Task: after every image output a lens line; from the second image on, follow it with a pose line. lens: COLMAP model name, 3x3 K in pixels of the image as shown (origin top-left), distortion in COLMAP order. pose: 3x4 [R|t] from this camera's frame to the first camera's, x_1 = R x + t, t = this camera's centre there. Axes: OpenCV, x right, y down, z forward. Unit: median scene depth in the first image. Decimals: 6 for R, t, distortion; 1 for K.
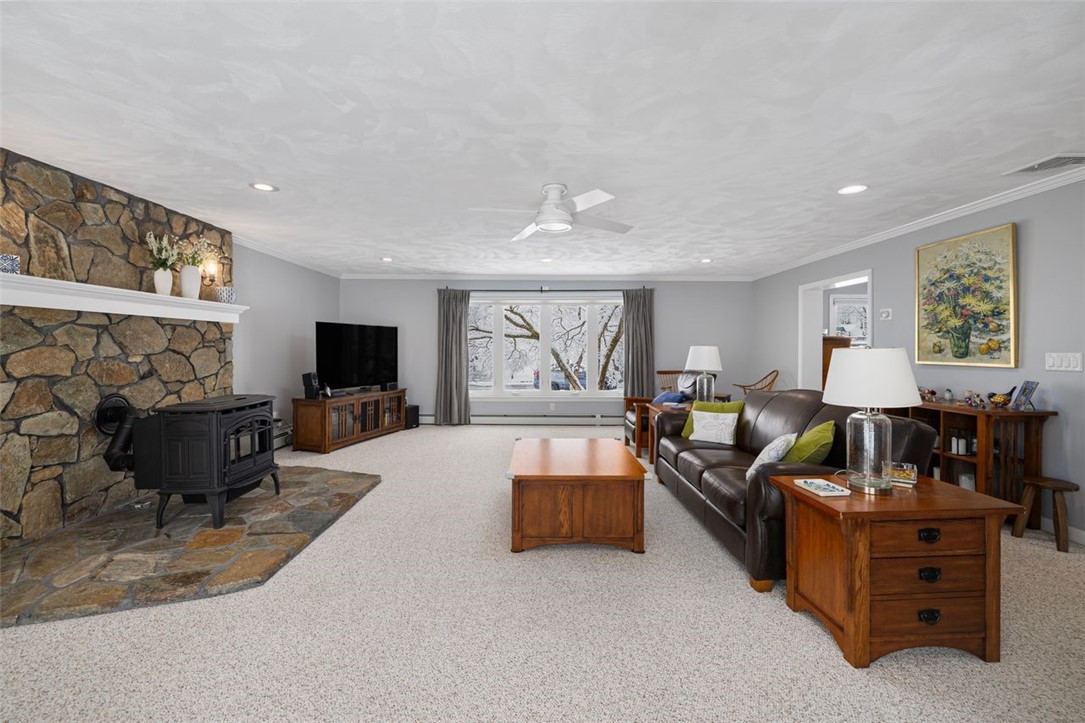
lens RADIAL K [[463.3, 0, 536.1], [0, 463.3, 353.2], [0, 0, 1]] dist [0.000116, 0.000121]
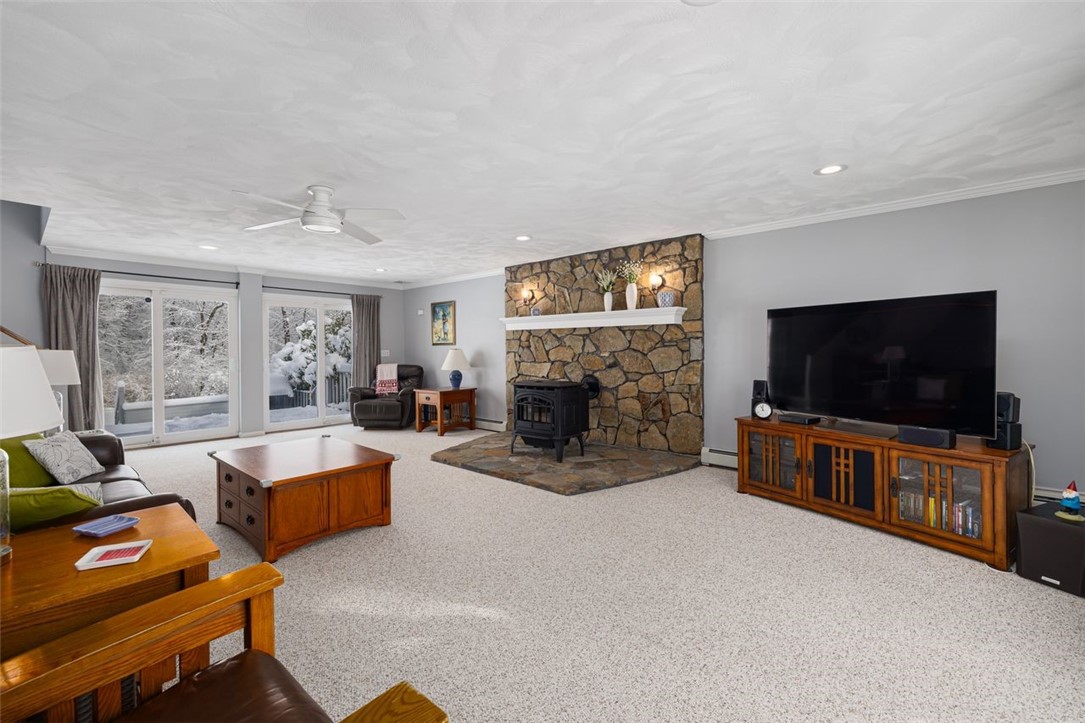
lens RADIAL K [[460.6, 0, 548.7], [0, 460.6, 356.4], [0, 0, 1]] dist [0.002162, 0.000066]
pose [[-0.648476, 0.013139, -0.761122, 0.420020], [-0.007942, 0.999680, 0.024025, -0.016057], [0.761194, 0.021624, -0.648164, 1.803337]]
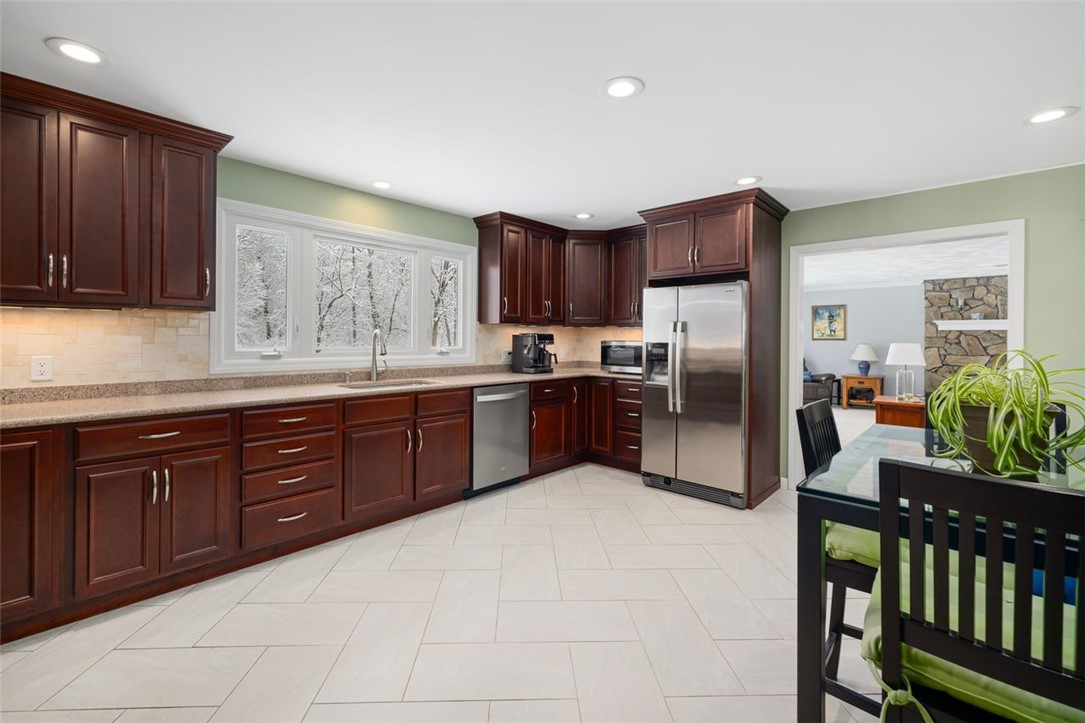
lens RADIAL K [[463.3, 0, 537.9], [0, 463.3, 337.9], [0, 0, 1]] dist [0.000116, 0.000121]
pose [[-0.672430, -0.005930, -0.740137, 2.130403], [-0.016974, 0.999828, 0.007411, -0.018011], [0.739966, 0.017547, -0.672415, 0.636443]]
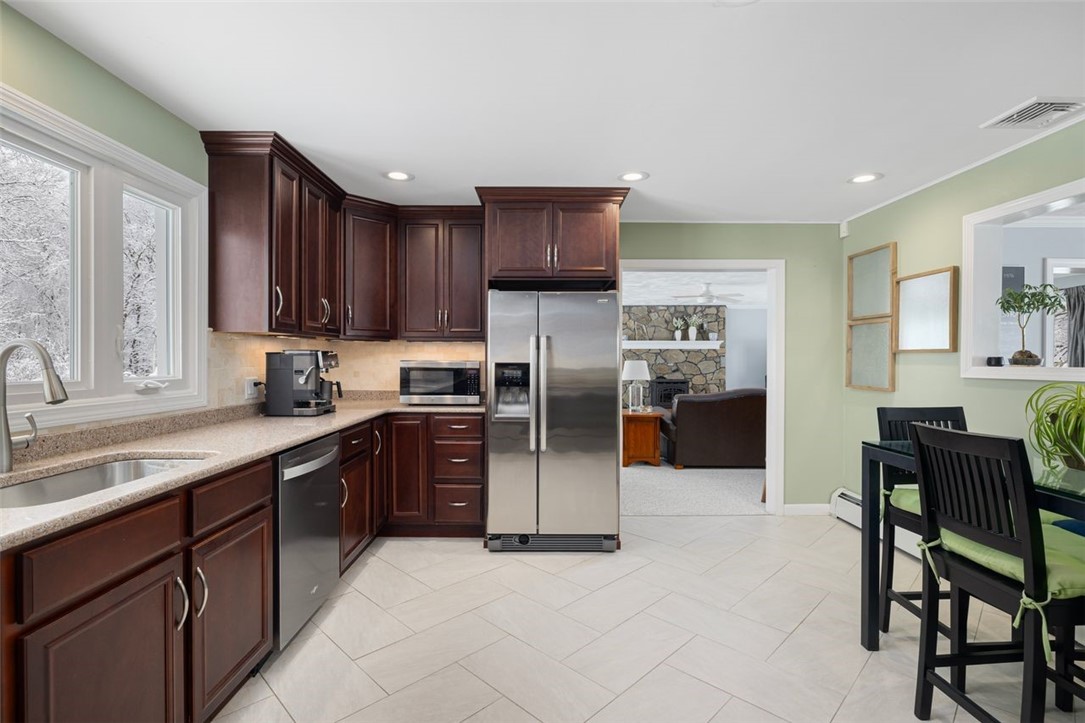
lens RADIAL K [[508.5, 0, 535.1], [0, 508.5, 358.5], [0, 0, 1]] dist [-0.010082, 0.000026]
pose [[0.012499, 0.000737, -0.999922, 2.055848], [-0.014321, 0.999897, 0.000558, -0.012575], [0.999819, 0.014313, 0.012508, 0.158962]]
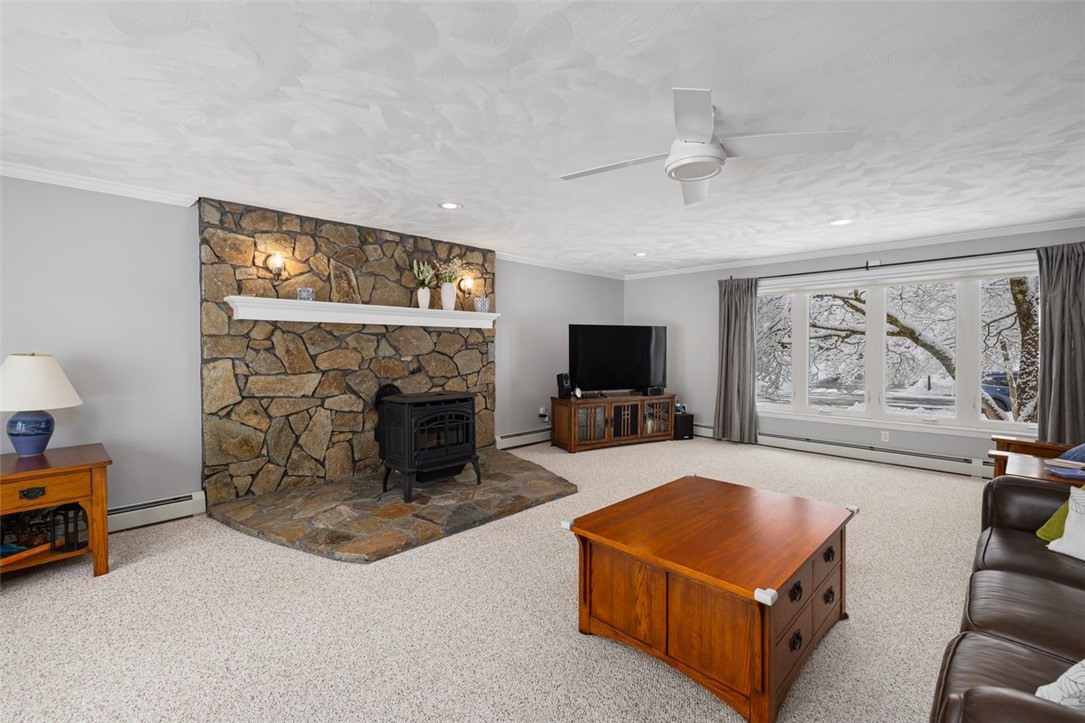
lens RADIAL K [[463.3, 0, 538.8], [0, 463.3, 352.9], [0, 0, 1]] dist [0.000116, 0.000121]
pose [[0.707536, 0.005963, -0.706652, 0.316304], [-0.007594, 0.999971, 0.000835, -0.007008], [0.706636, 0.004776, 0.707561, 0.326881]]
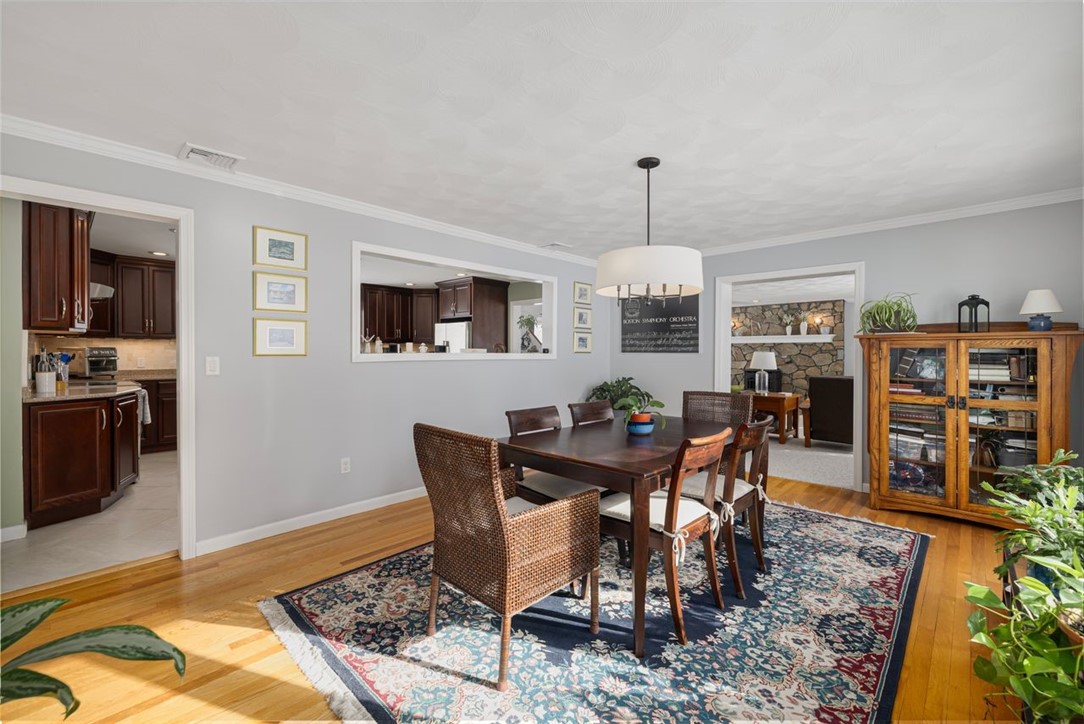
lens RADIAL K [[460.1, 0, 545.7], [0, 460.1, 356.9], [0, 0, 1]] dist [0.002162, 0.000066]
pose [[-0.685264, 0.006469, -0.728266, 2.324993], [-0.011696, 0.999734, 0.019887, -0.028043], [0.728201, 0.022146, -0.685006, 1.869543]]
